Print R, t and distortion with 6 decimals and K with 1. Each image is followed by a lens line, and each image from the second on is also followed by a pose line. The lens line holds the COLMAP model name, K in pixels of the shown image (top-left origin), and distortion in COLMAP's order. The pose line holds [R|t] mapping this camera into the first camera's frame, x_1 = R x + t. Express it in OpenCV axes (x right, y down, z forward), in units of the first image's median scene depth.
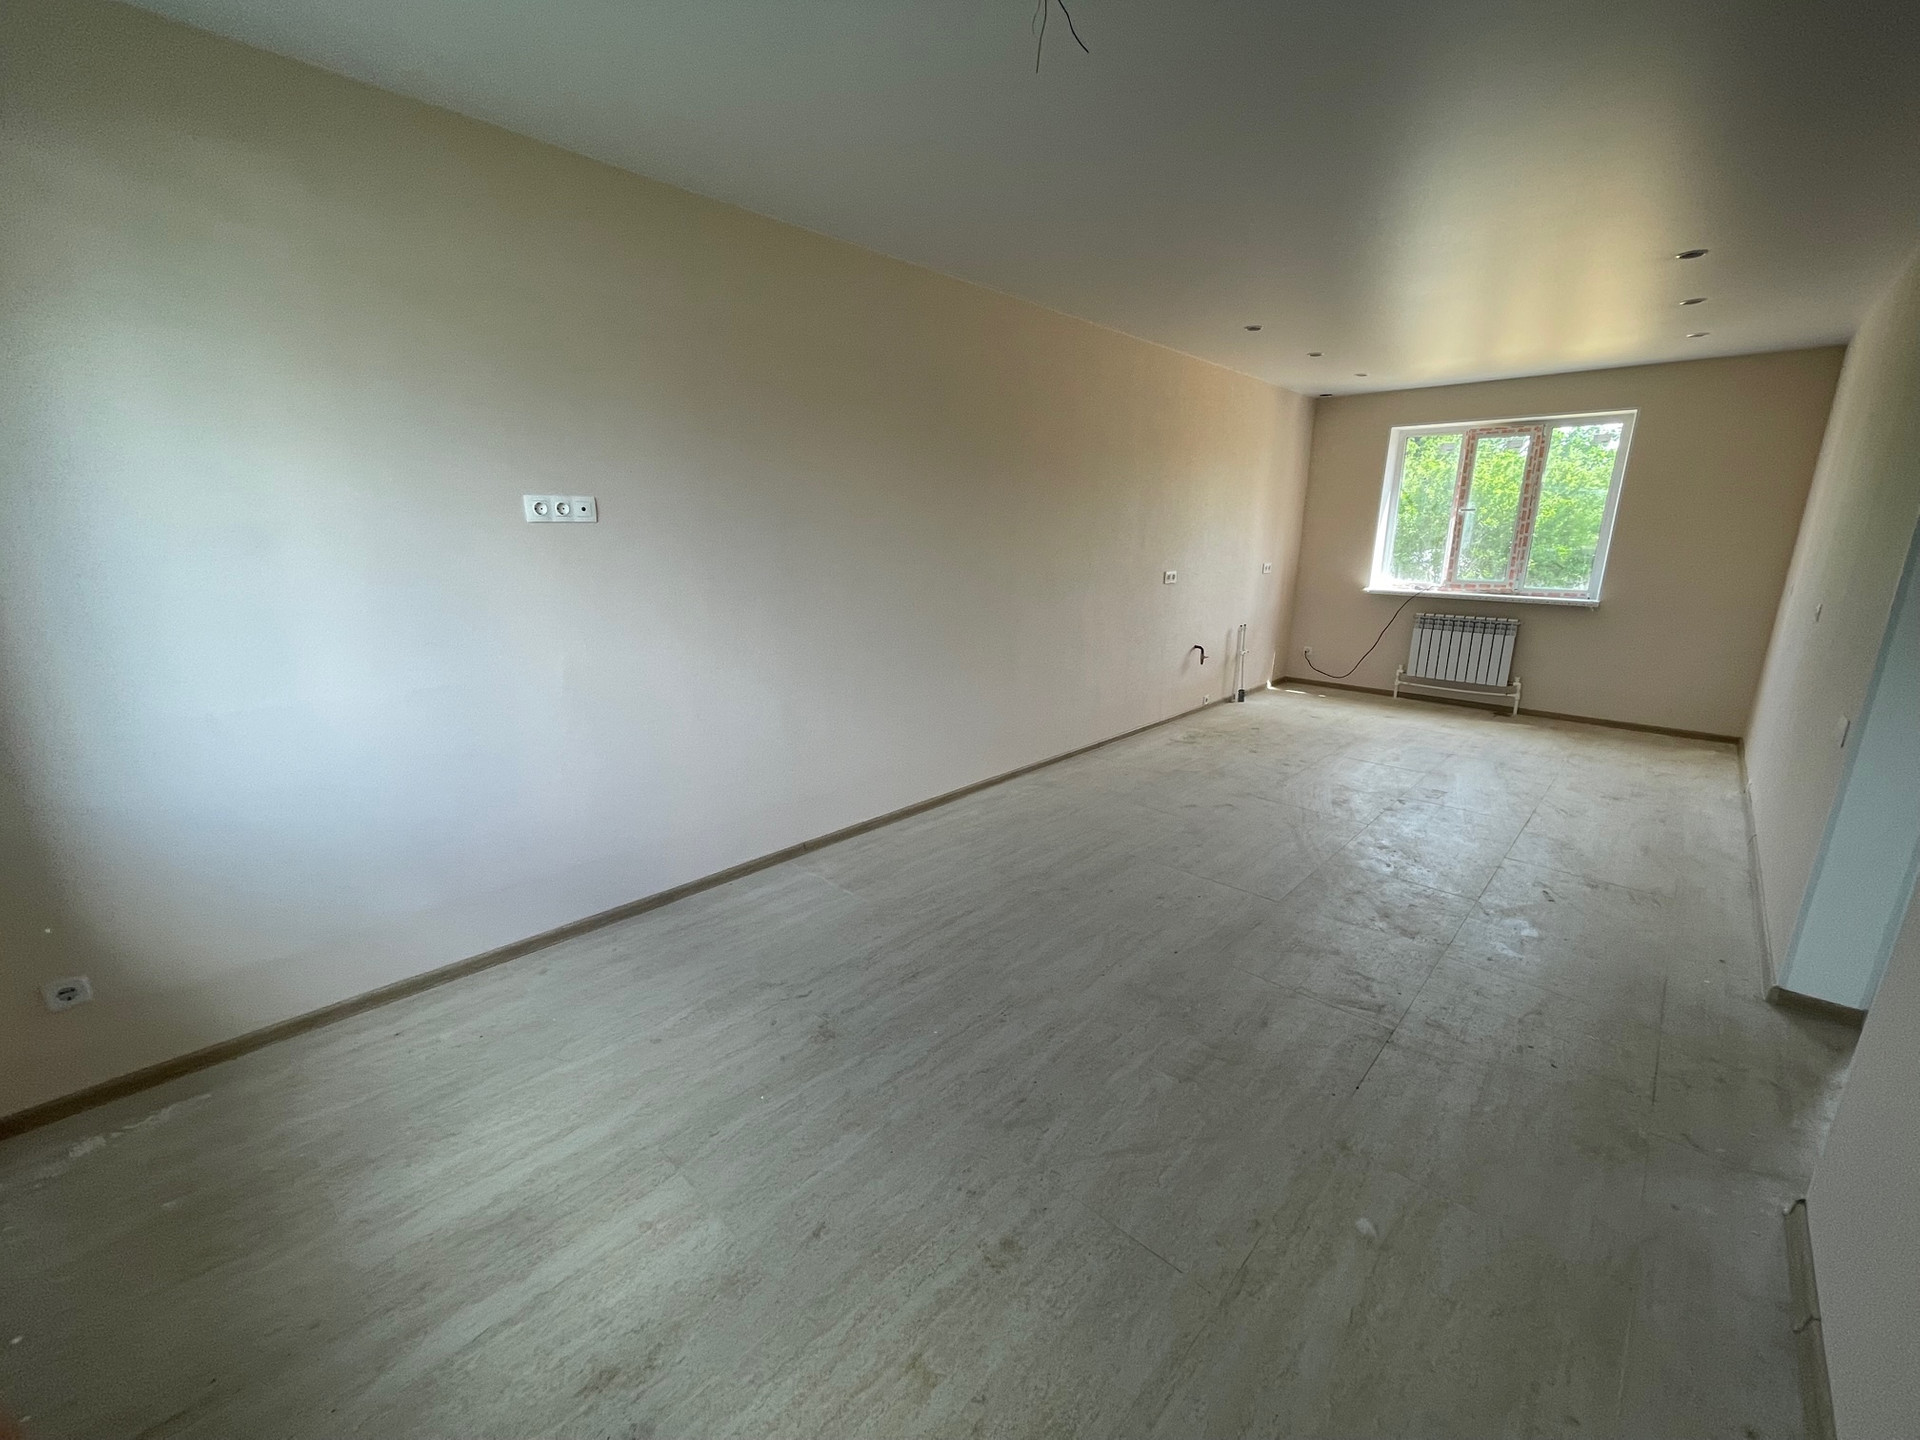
lens RADIAL K [[778.2, 0, 959.7], [0, 778.2, 720.5], [0, 0, 1]] dist [-0.005891, 0.002393]
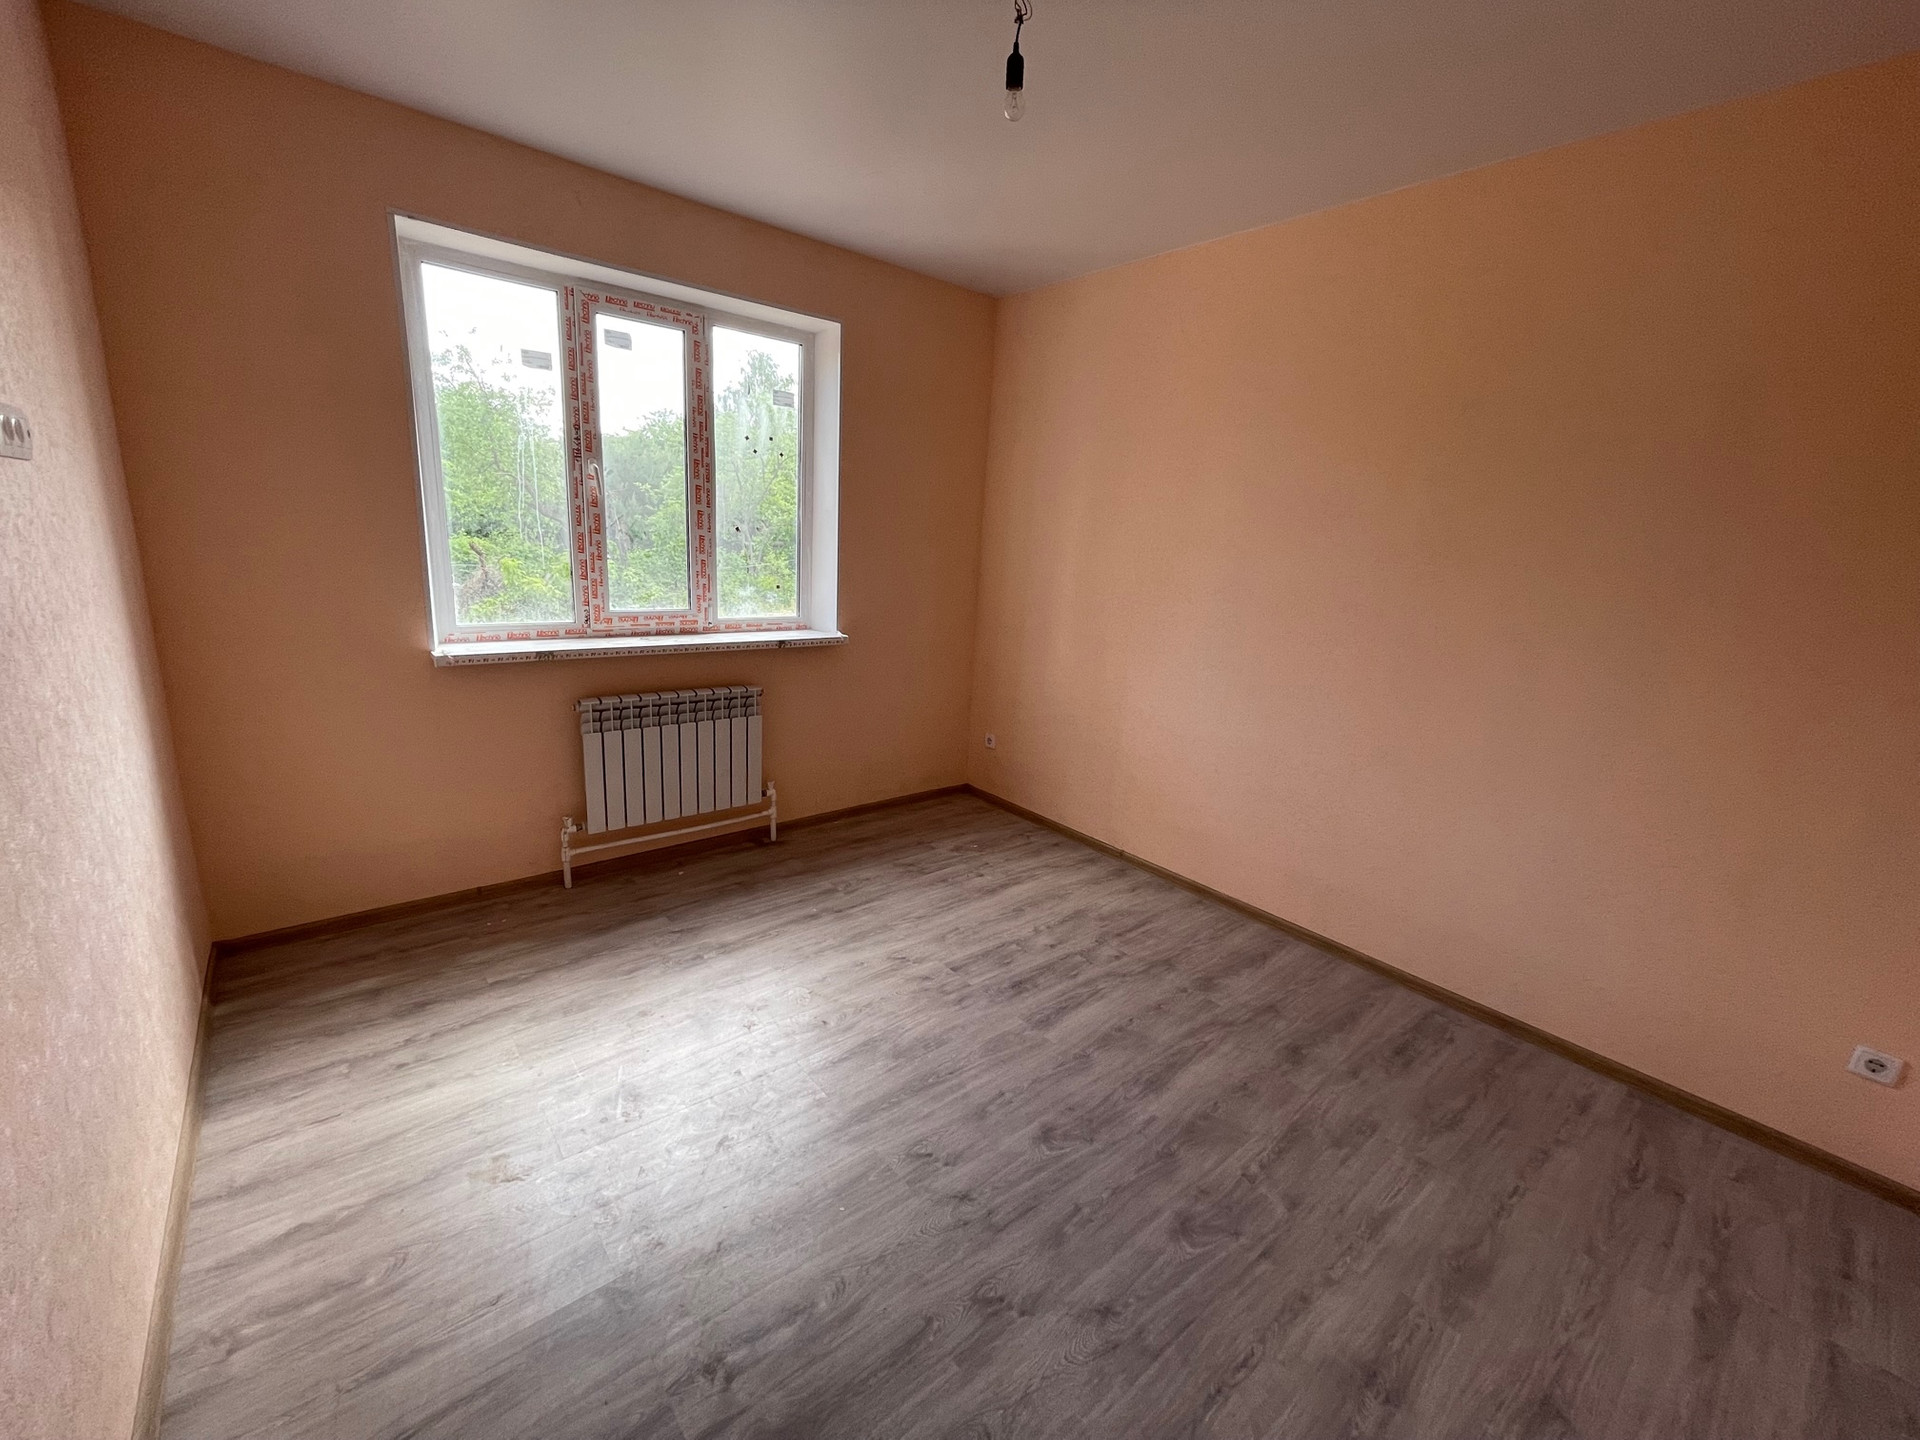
lens RADIAL K [[778.2, 0, 953.5], [0, 778.2, 721.4], [0, 0, 1]] dist [-0.005891, 0.002393]
pose [[0.114719, -0.242915, 0.963240, 0.198111], [0.186108, 0.957729, 0.219360, -0.198045], [-0.975809, 0.154102, 0.155079, 0.781875]]
